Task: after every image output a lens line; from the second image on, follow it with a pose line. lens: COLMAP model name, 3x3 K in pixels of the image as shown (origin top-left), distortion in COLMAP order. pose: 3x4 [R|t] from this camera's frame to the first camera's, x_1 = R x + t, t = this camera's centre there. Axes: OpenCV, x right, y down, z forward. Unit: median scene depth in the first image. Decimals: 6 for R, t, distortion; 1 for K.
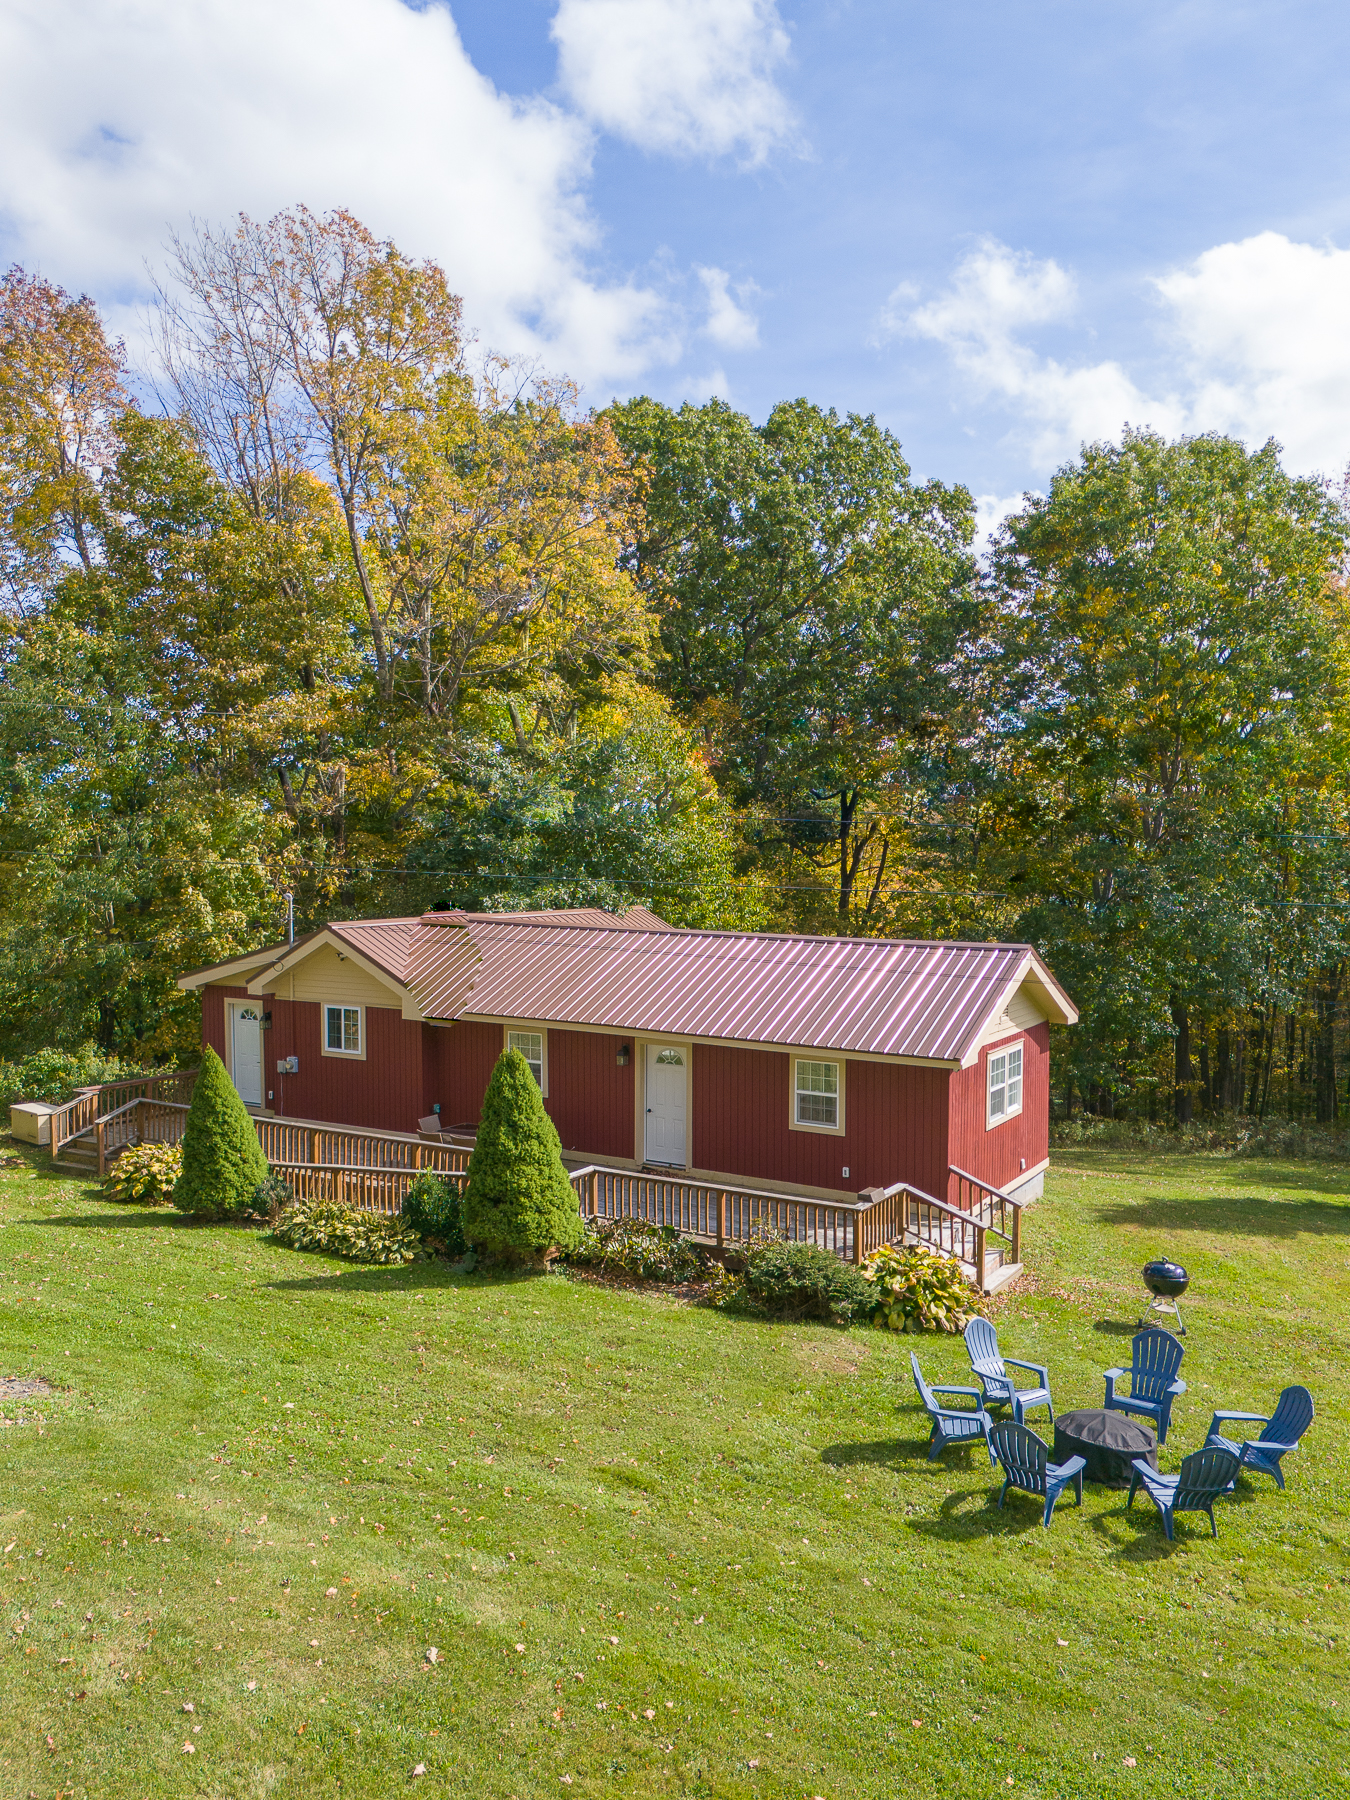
lens RADIAL K [[1294.0, 0, 674.3], [0, 1294.0, 890.1], [0, 0, 1]] dist [0.044203, -0.000219]
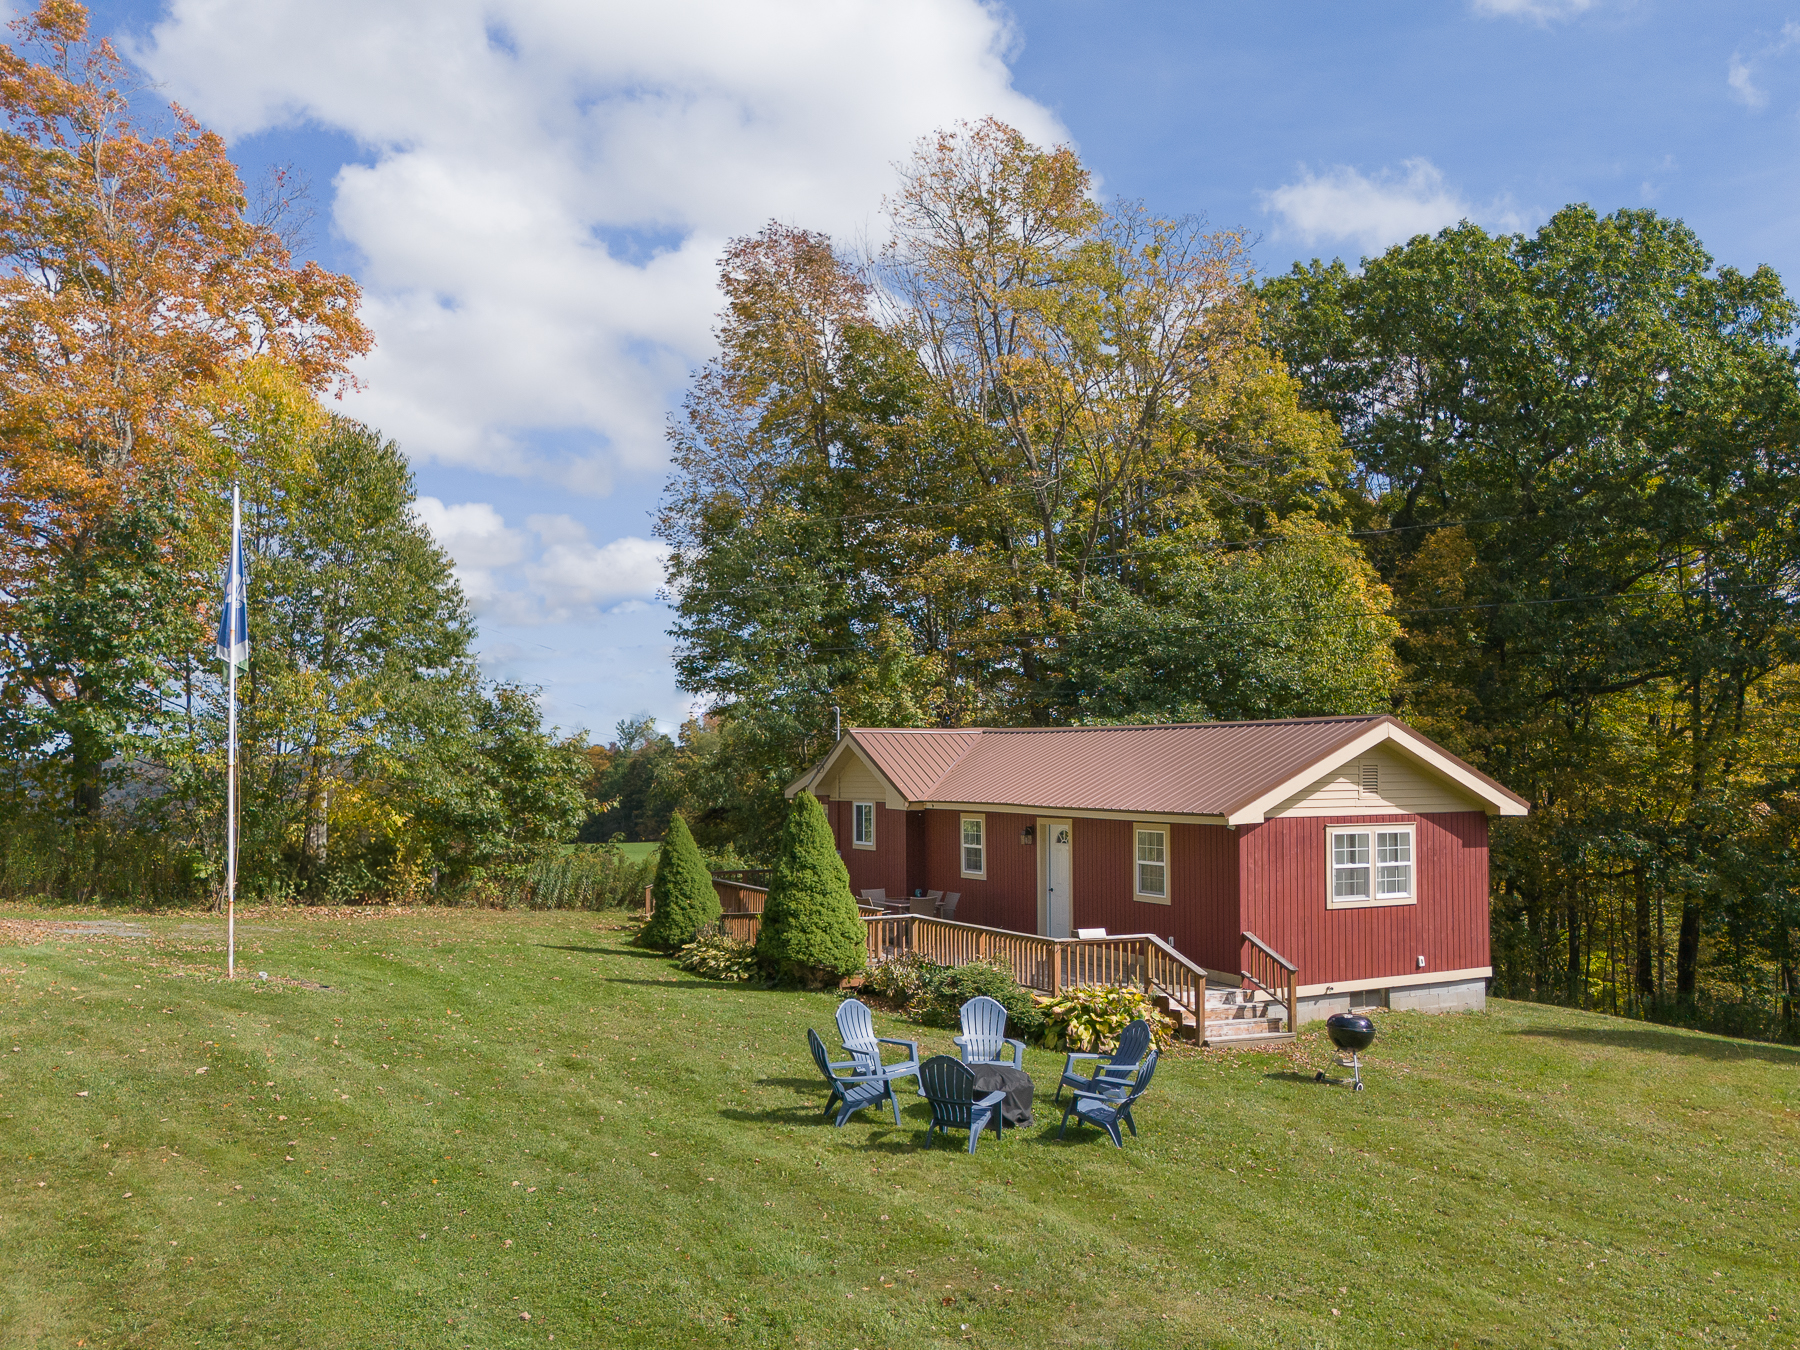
lens RADIAL K [[1294.0, 0, 901.0], [0, 1294.0, 687.8], [0, 0, 1]] dist [0.044203, -0.000219]
pose [[0.909213, -0.017296, -0.415973, 0.348009], [-0.006598, 0.998413, -0.055935, 0.078012], [0.416280, 0.053601, 0.907655, 0.004100]]
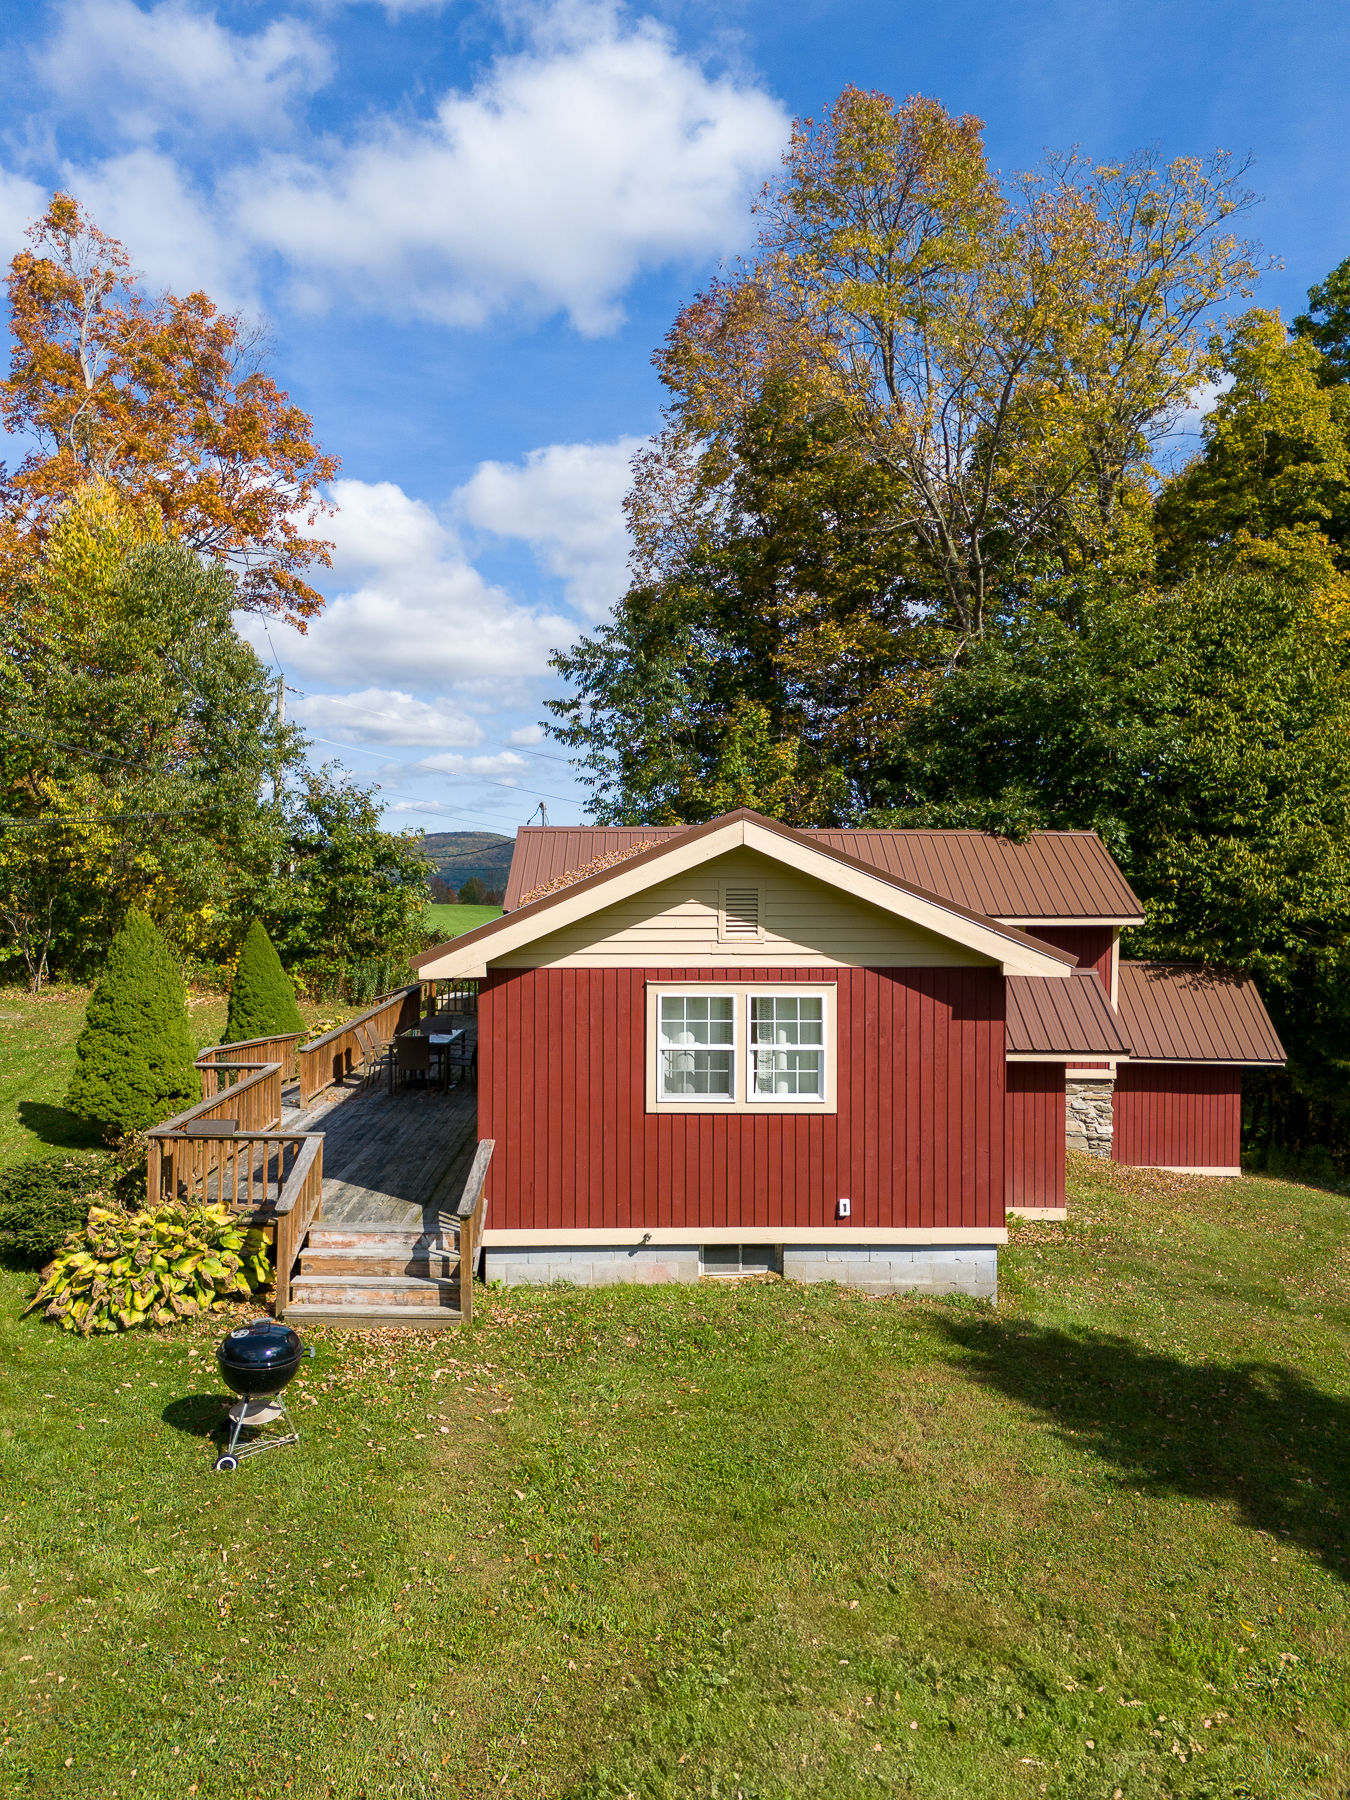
lens RADIAL K [[1294.0, 0, 674.9], [0, 1294.0, 895.5], [0, 0, 1]] dist [0.044203, -0.000219]
pose [[0.622123, 0.007539, -0.782883, 0.704947], [-0.009929, 0.999949, 0.001739, 0.081673], [0.782856, 0.006692, 0.622167, 0.623440]]
